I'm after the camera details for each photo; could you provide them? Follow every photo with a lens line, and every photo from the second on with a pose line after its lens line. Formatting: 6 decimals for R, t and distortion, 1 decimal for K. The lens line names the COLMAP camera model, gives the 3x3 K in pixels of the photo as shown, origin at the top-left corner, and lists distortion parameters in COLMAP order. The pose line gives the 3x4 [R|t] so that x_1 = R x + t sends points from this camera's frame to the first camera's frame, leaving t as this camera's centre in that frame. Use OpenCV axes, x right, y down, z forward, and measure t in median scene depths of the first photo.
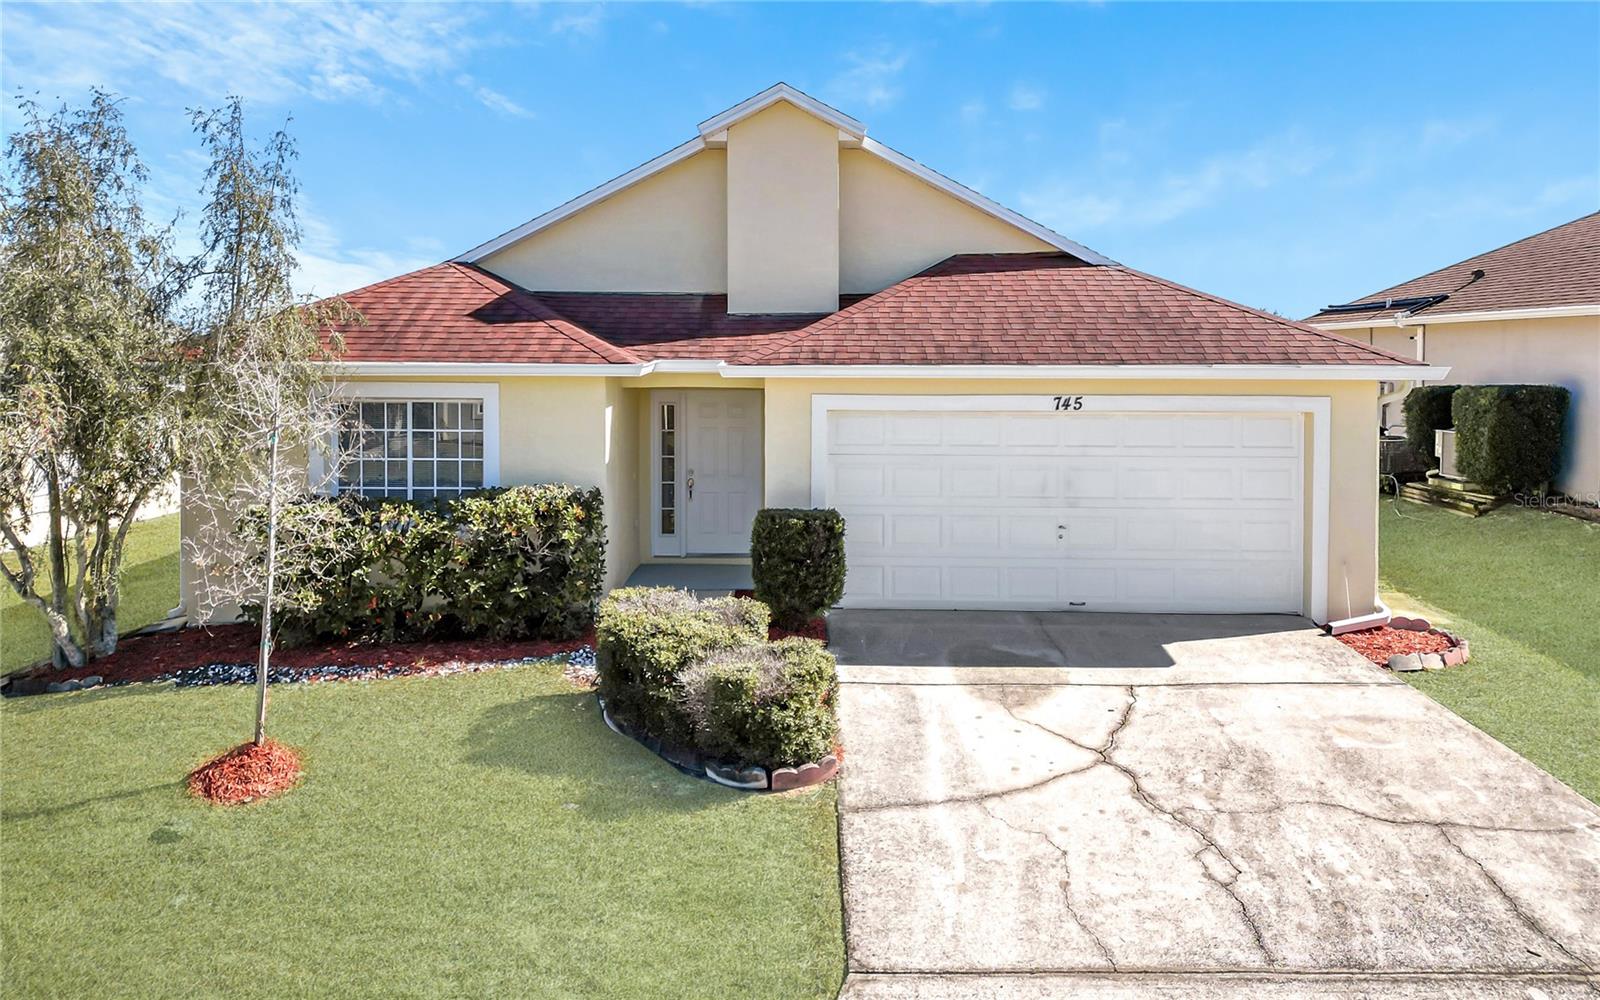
lens RADIAL K [[1197.1, 0, 833.3], [0, 1197.1, 412.8], [0, 0, 1]] dist [0.081787, -0.069508]
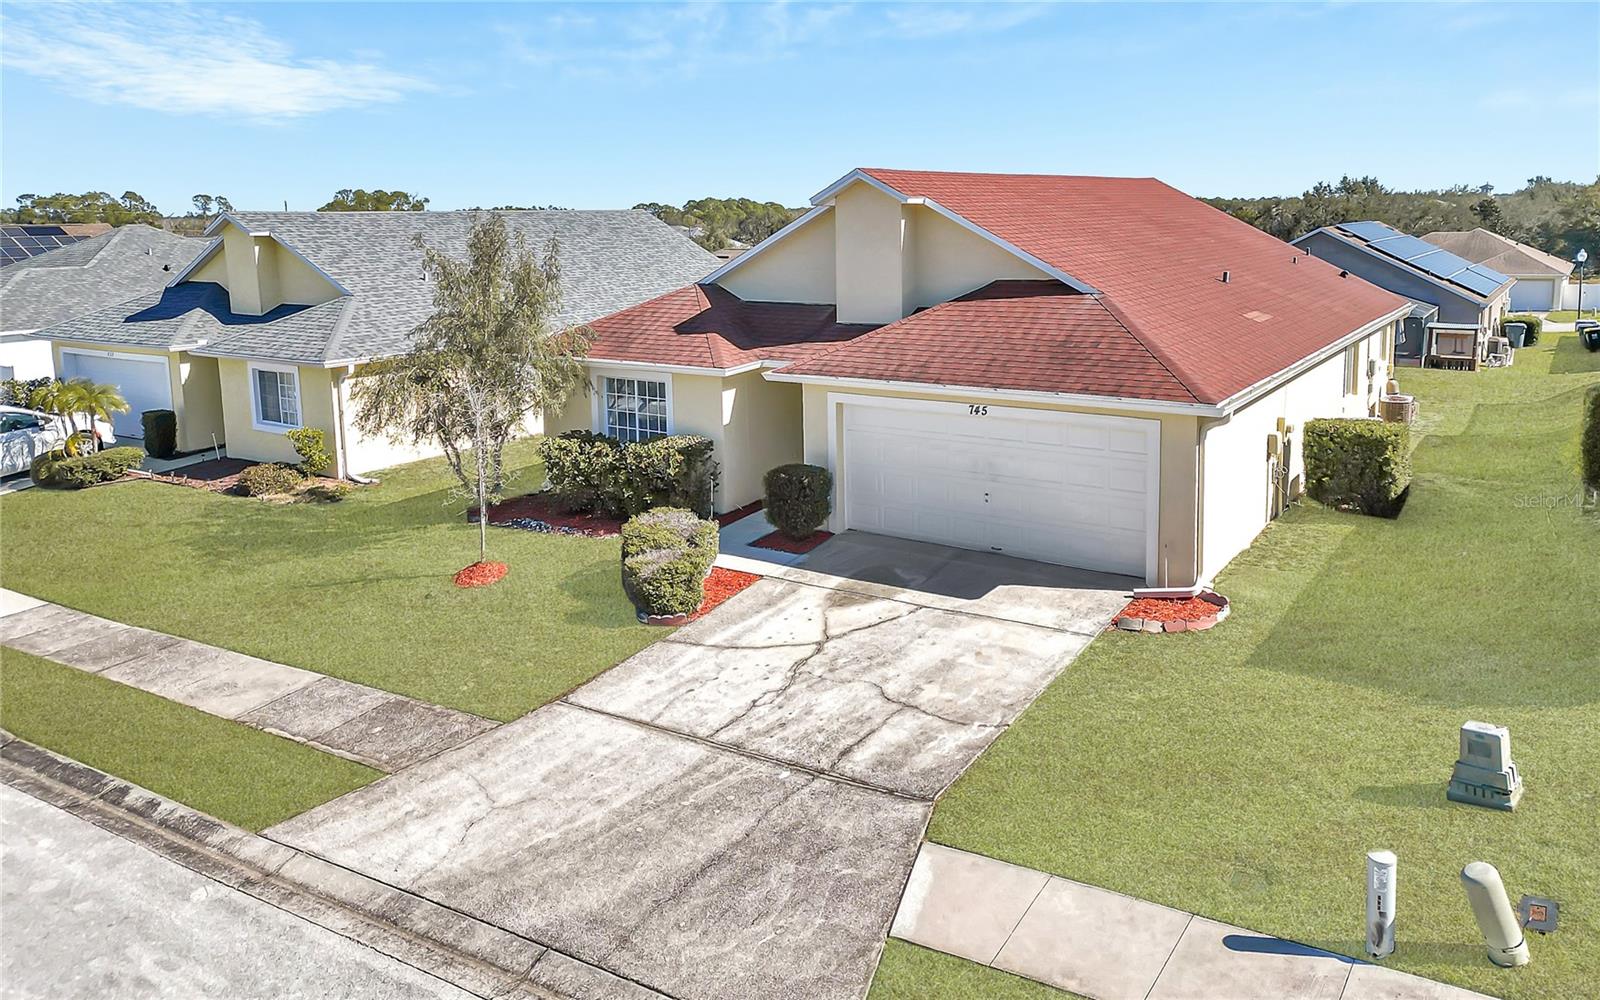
lens RADIAL K [[1197.1, 0, 833.3], [0, 1197.1, 412.8], [0, 0, 1]] dist [0.081787, -0.069508]
pose [[0.837969, 0.078554, -0.540035, 1.206036], [-0.010176, 0.991663, 0.128458, -0.273228], [0.545623, -0.102149, 0.831782, -0.404058]]
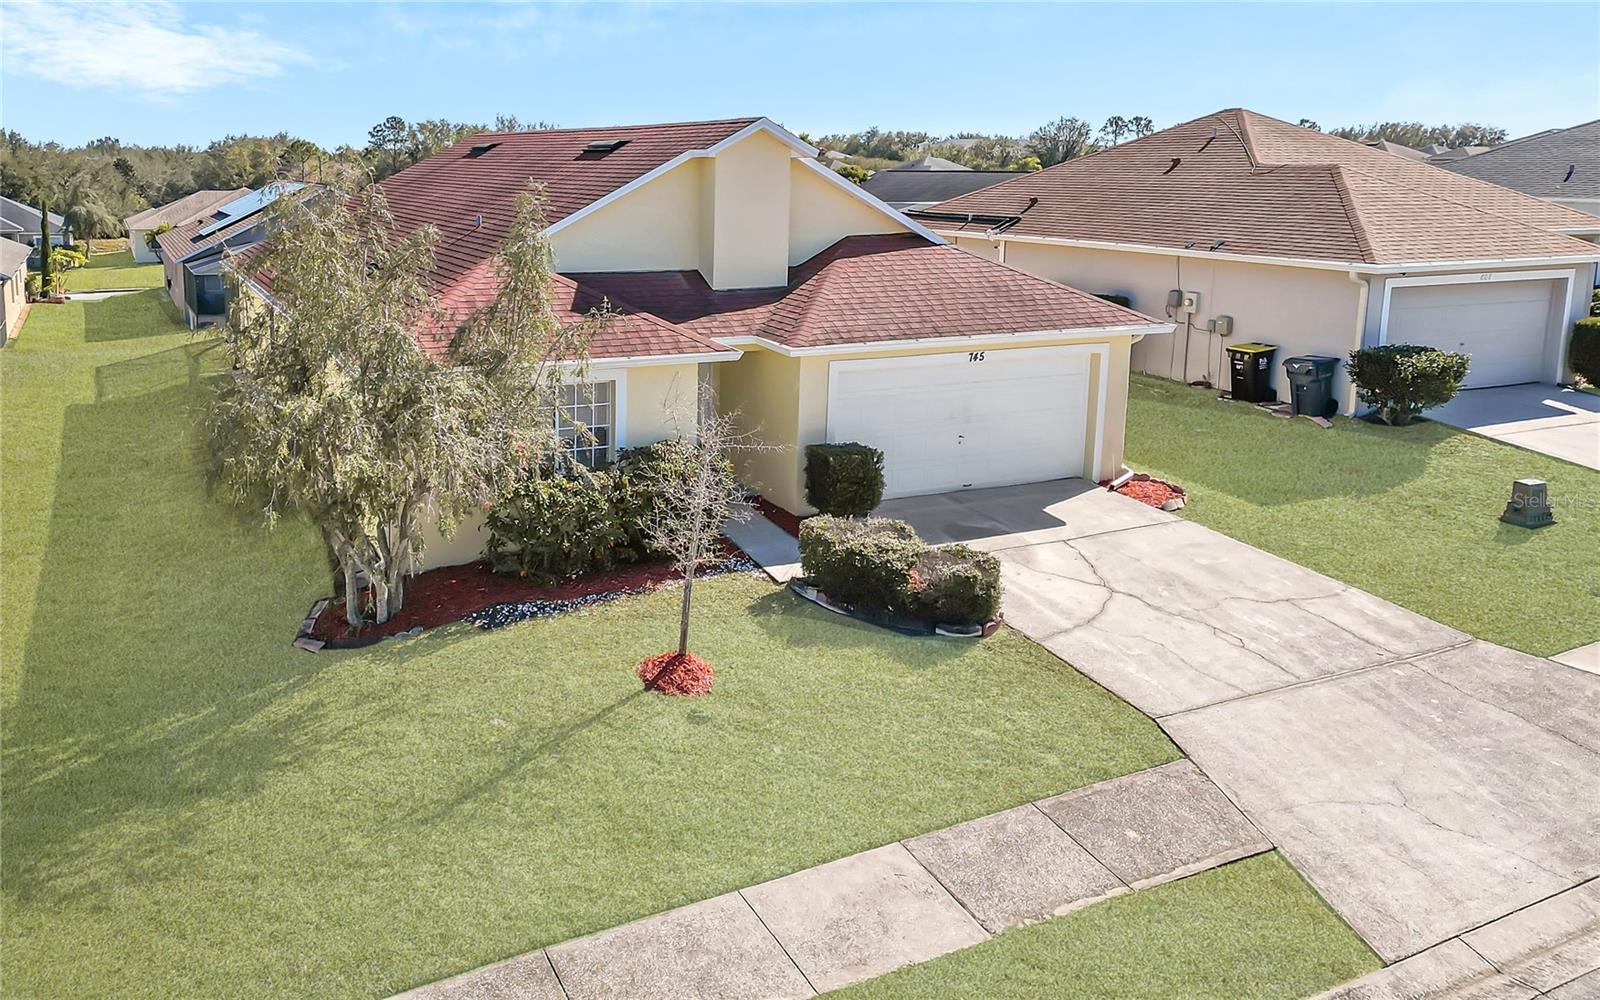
lens RADIAL K [[1181.8, 0, 709.5], [0, 1181.8, 396.5], [0, 0, 1]] dist [0.039432, -0.004922]
pose [[0.908949, -0.071832, 0.410671, -1.060166], [0.008998, 0.988196, 0.152934, -0.277735], [-0.416809, -0.135314, 0.898866, -0.291791]]
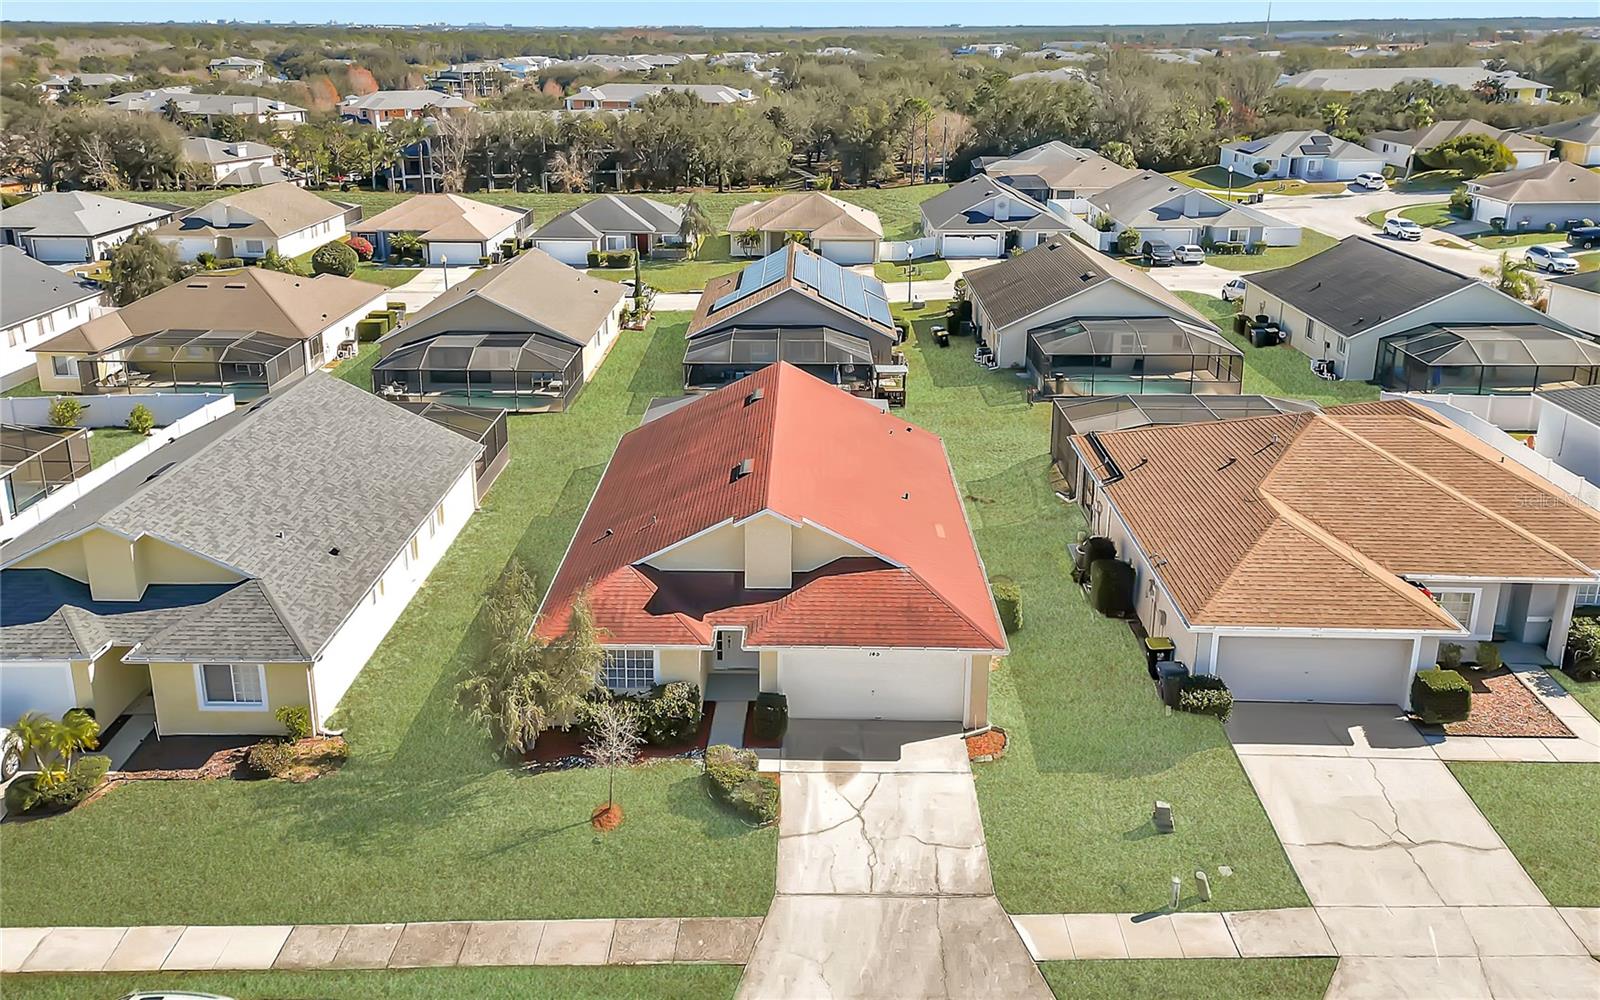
lens RADIAL K [[1197.1, 0, 833.3], [0, 1197.1, 412.8], [0, 0, 1]] dist [0.081787, -0.069508]
pose [[0.999901, 0.012464, -0.006567, 0.171766], [-0.010434, 0.968384, 0.249246, -1.736499], [0.009466, -0.249153, 0.968418, -2.104784]]
